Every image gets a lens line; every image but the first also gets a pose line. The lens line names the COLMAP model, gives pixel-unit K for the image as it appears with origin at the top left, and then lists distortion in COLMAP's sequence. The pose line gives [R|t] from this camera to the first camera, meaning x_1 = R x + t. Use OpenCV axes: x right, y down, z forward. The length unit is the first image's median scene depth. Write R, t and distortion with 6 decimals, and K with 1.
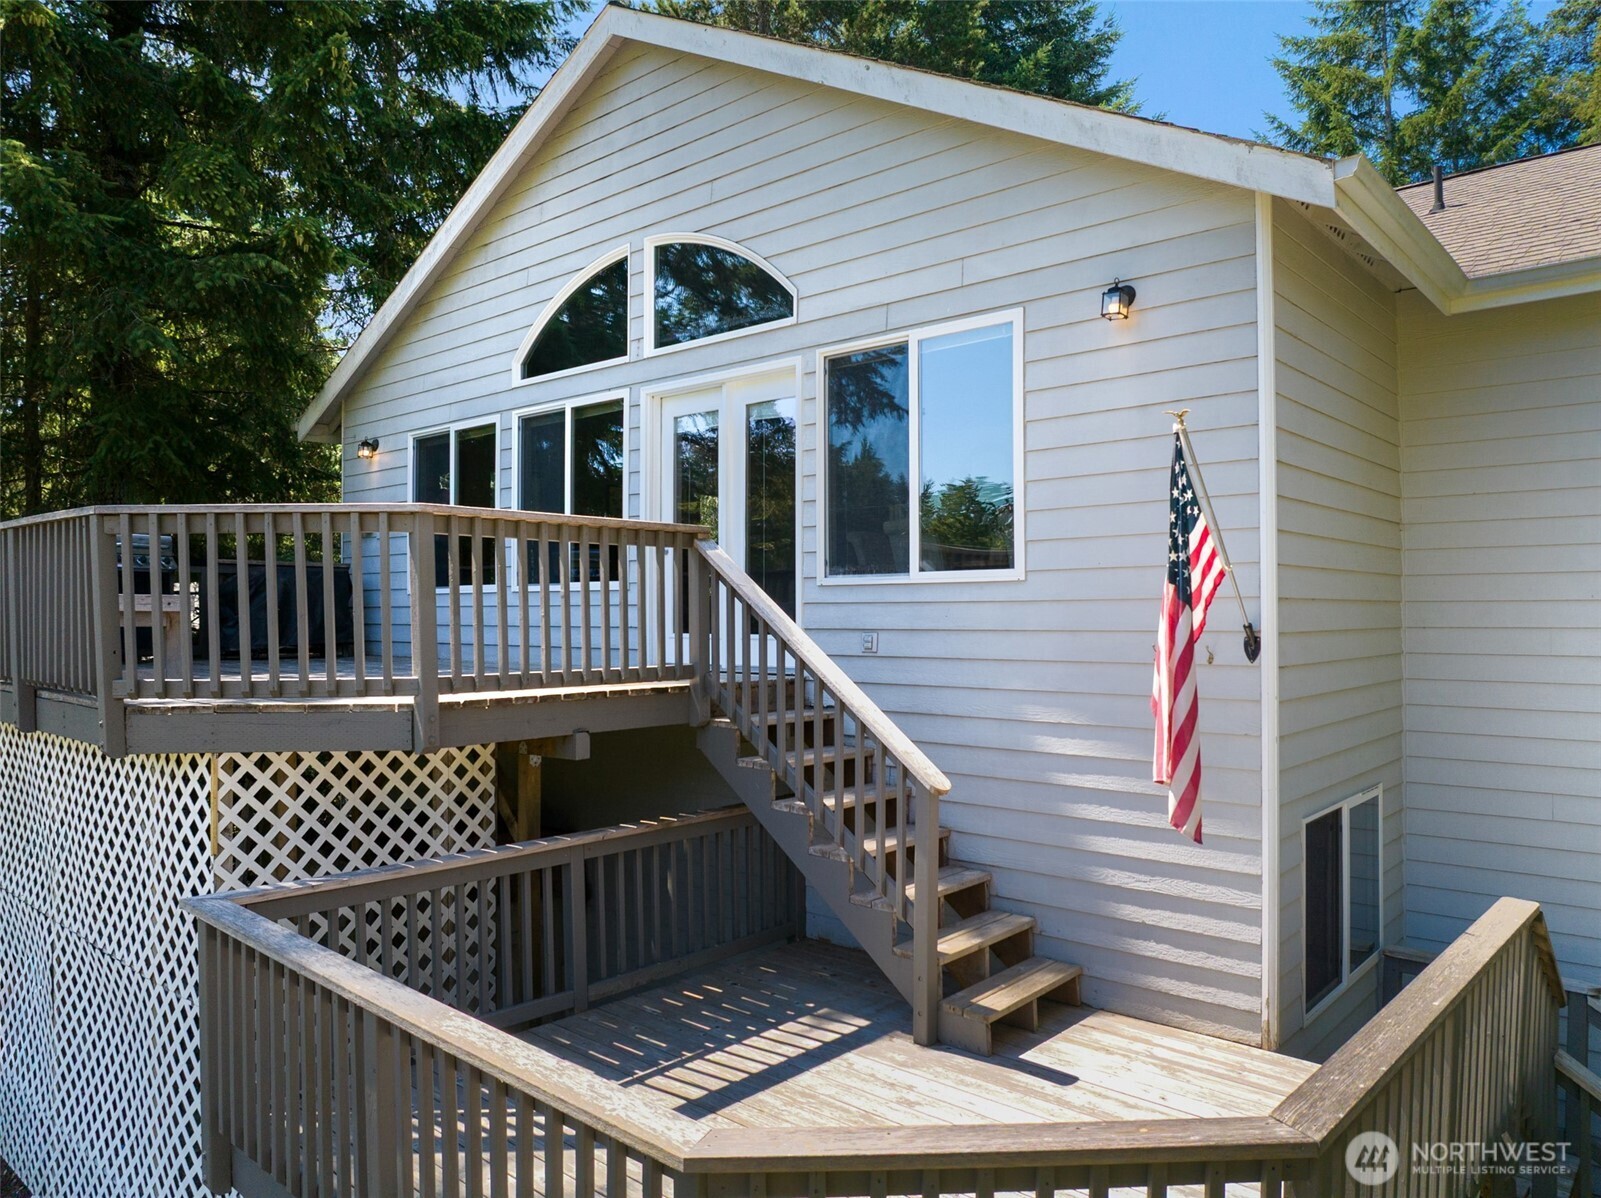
lens RADIAL K [[1122.4, 0, 763.0], [0, 1122.4, 599.4], [0, 0, 1]] dist [-0.040539, 0.032618]
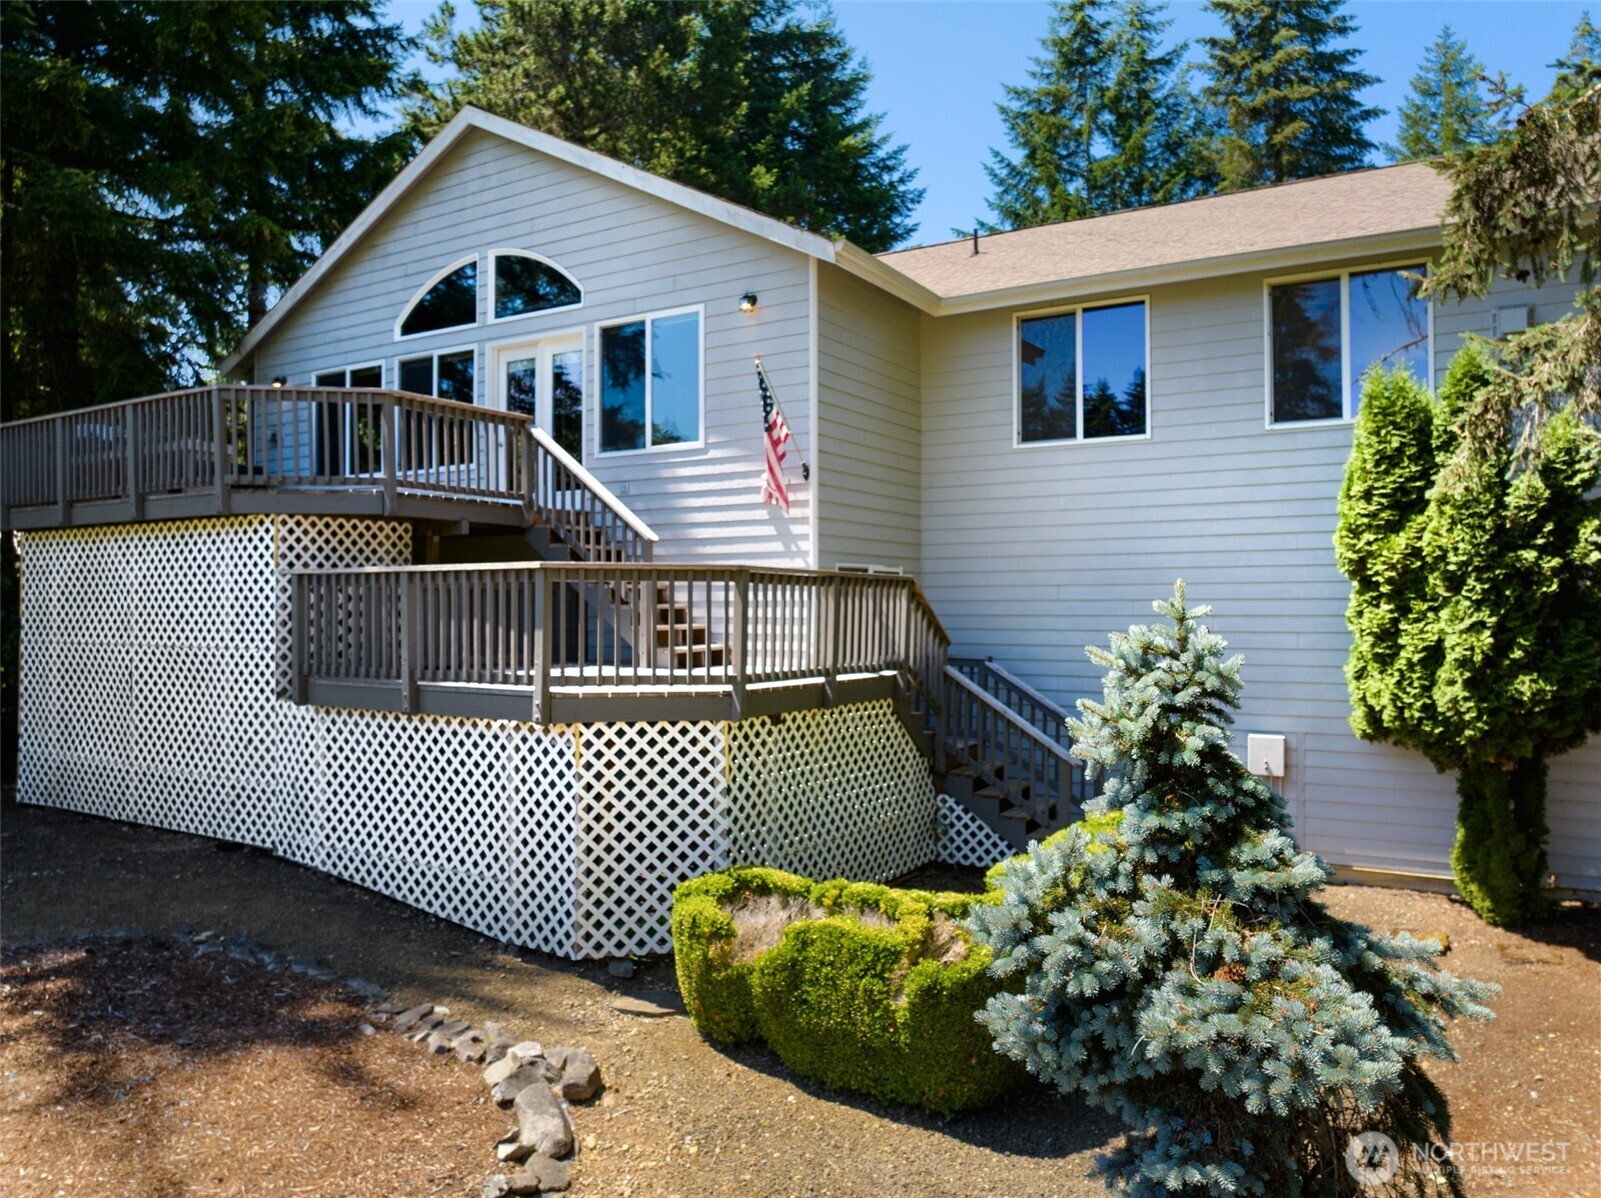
lens RADIAL K [[1154.1, 0, 800.5], [0, 1154.1, 599.0], [0, 0, 1]] dist [-0.029181, -0.004904]
pose [[0.980000, -0.004391, 0.198948, 0.003920], [0.003643, 0.999985, 0.004124, 0.179847], [-0.198963, -0.003317, 0.980001, -0.735146]]
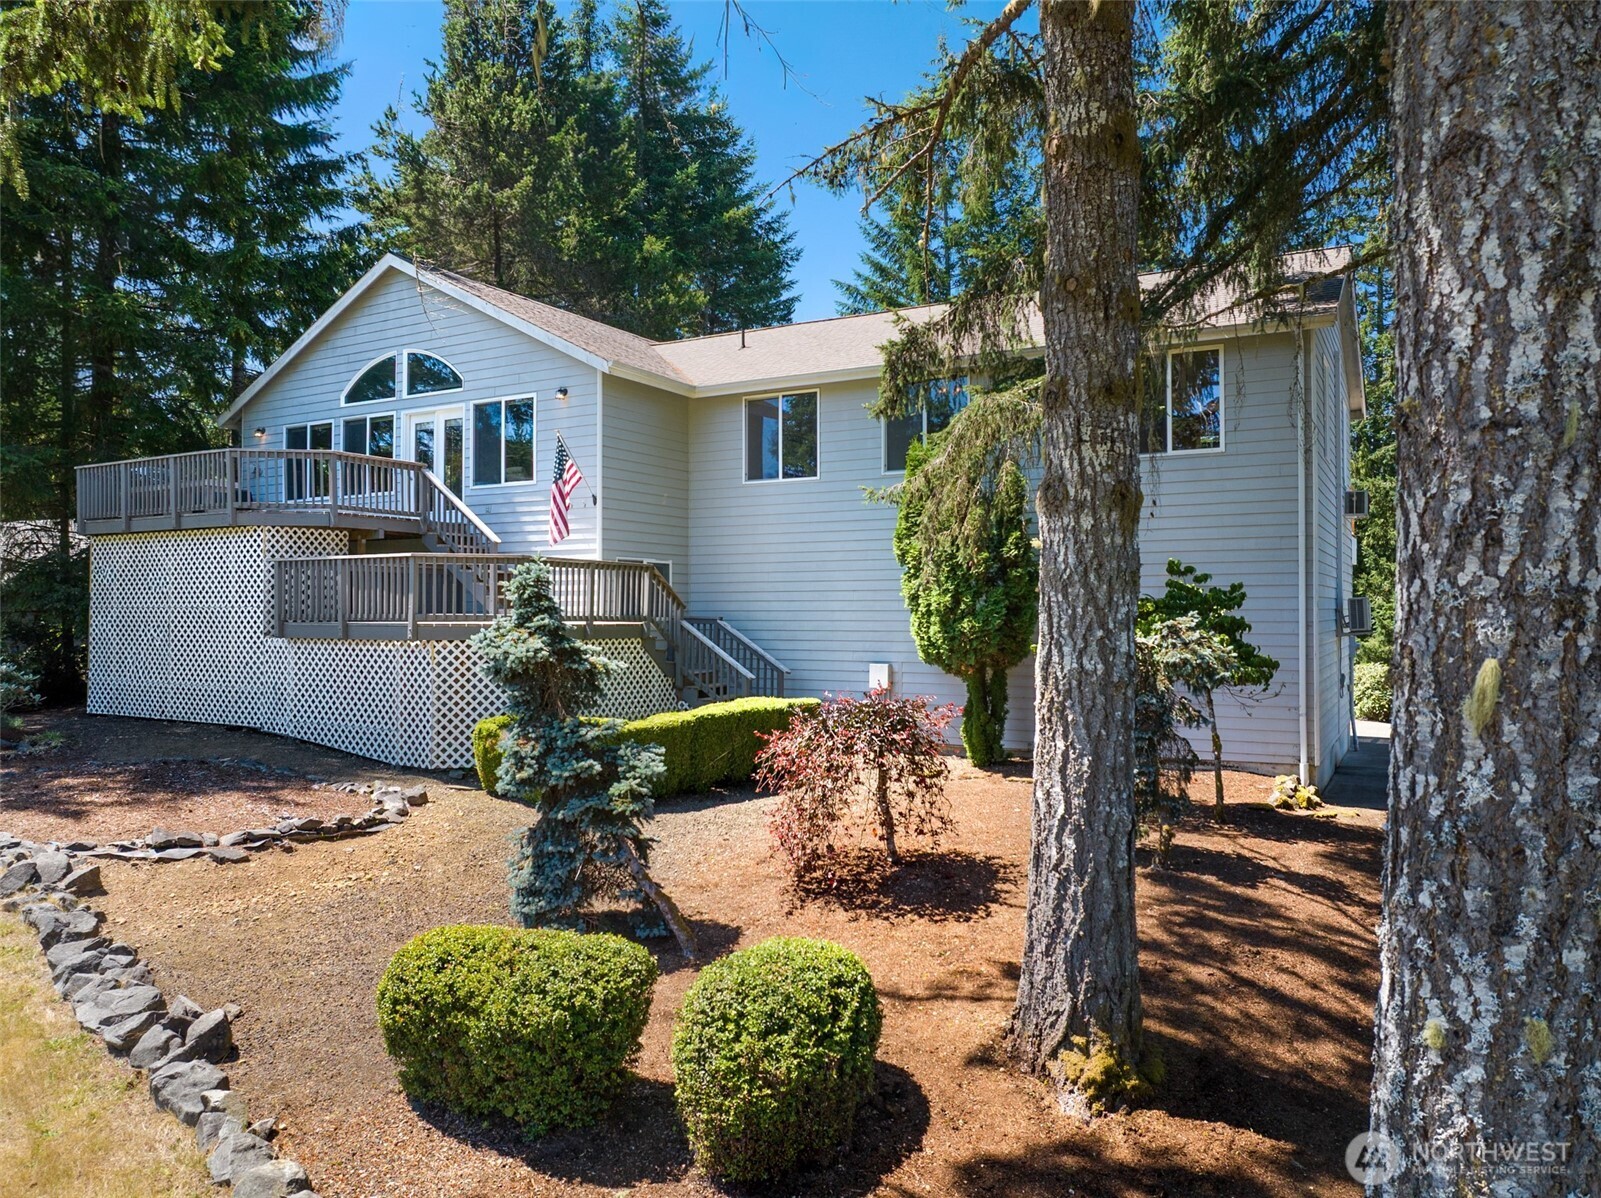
lens RADIAL K [[1154.1, 0, 800.5], [0, 1154.1, 599.0], [0, 0, 1]] dist [-0.029181, -0.004904]
pose [[0.973742, -0.001141, 0.227652, 0.169614], [0.001500, 0.999998, -0.001406, 0.228645], [-0.227650, 0.001711, 0.973742, -1.660755]]
